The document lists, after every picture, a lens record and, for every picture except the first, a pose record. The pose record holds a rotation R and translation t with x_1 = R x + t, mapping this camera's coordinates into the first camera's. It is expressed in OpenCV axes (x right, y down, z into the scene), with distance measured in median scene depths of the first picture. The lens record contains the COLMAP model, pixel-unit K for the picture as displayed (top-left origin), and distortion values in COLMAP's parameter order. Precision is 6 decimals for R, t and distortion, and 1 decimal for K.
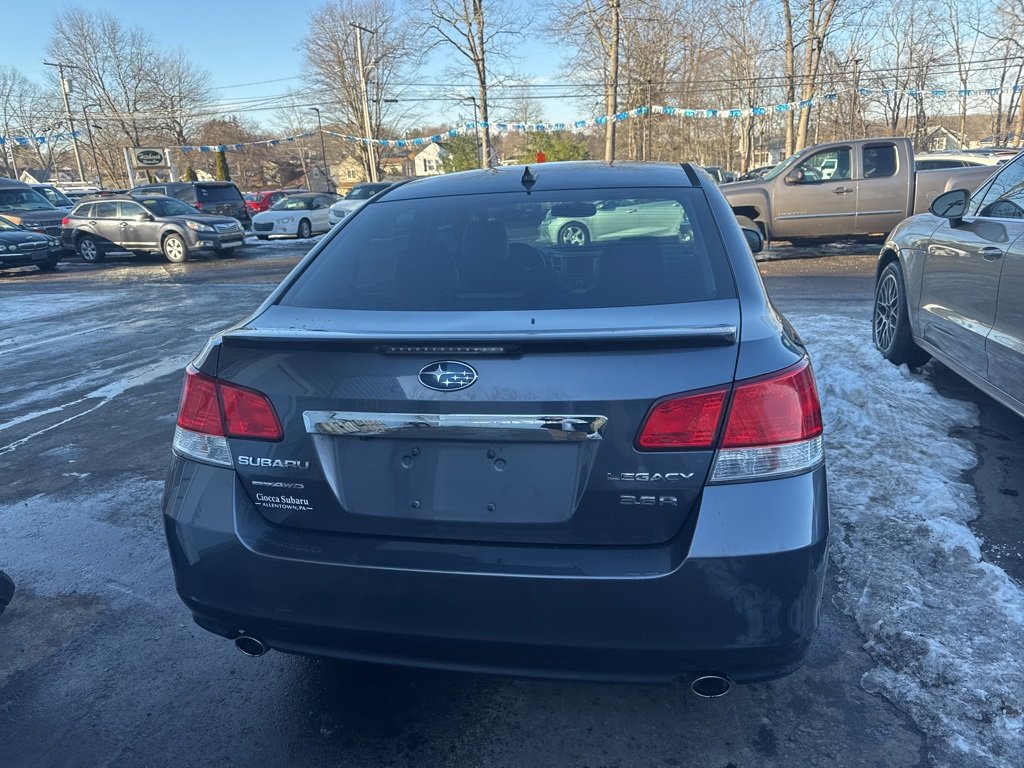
lens RADIAL K [[722.2, 0, 507.5], [0, 722.2, 389.2], [0, 0, 1]] dist [0.022431, -0.023033]
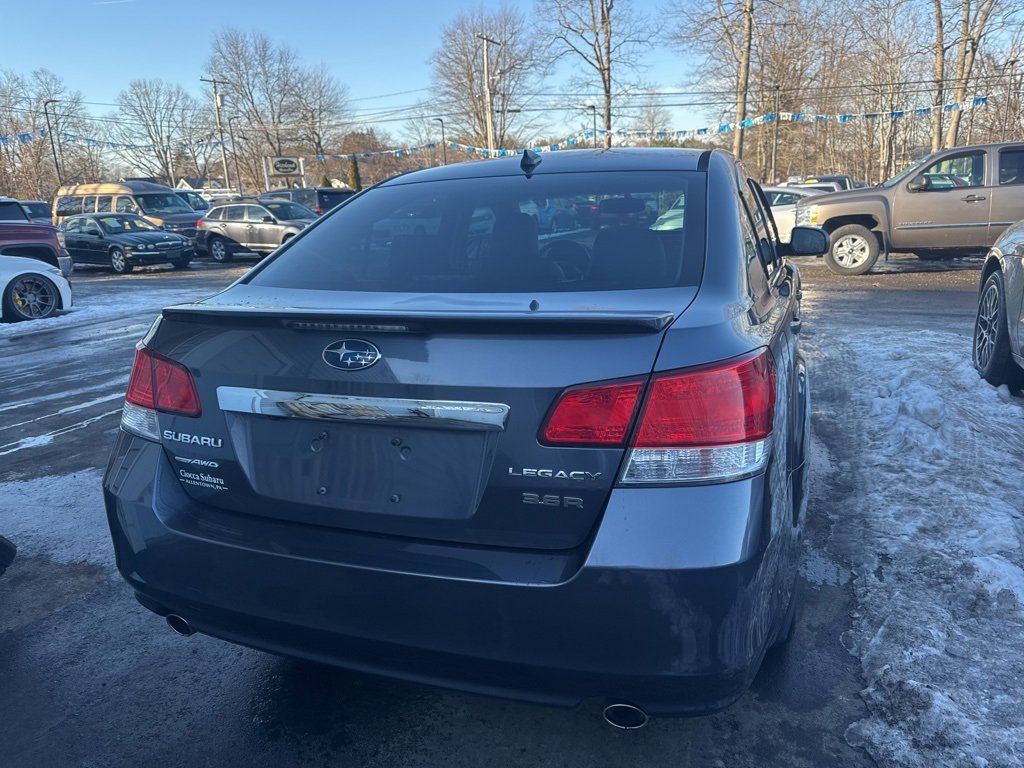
lens RADIAL K [[722.2, 0, 516.8], [0, 722.2, 393.1], [0, 0, 1]] dist [0.022431, -0.023033]
pose [[0.988379, 0.046903, -0.144594, 0.035740], [-0.048085, 0.998832, -0.004687, 0.003390], [0.144205, 0.011585, 0.989480, 0.013418]]
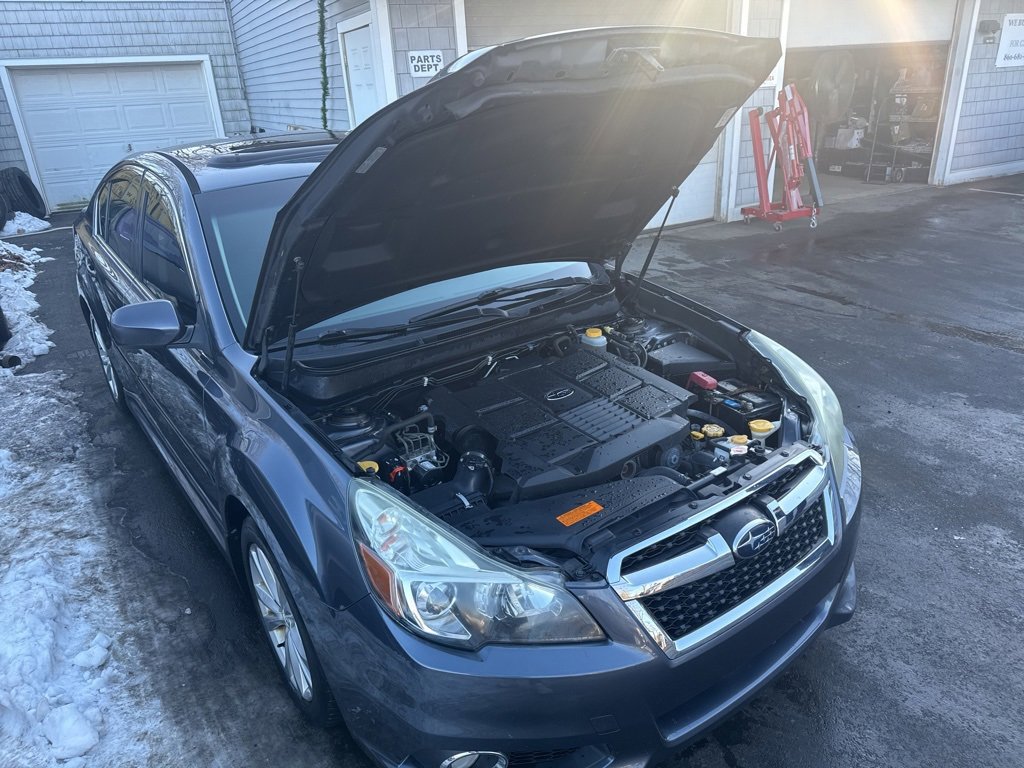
lens RADIAL K [[722.2, 0, 507.0], [0, 722.2, 390.9], [0, 0, 1]] dist [0.022431, -0.023033]
pose [[-0.664894, 0.374584, -0.646222, 0.182945], [-0.127893, 0.795293, 0.592581, -0.184832], [0.735907, 0.476651, -0.480879, 0.522018]]
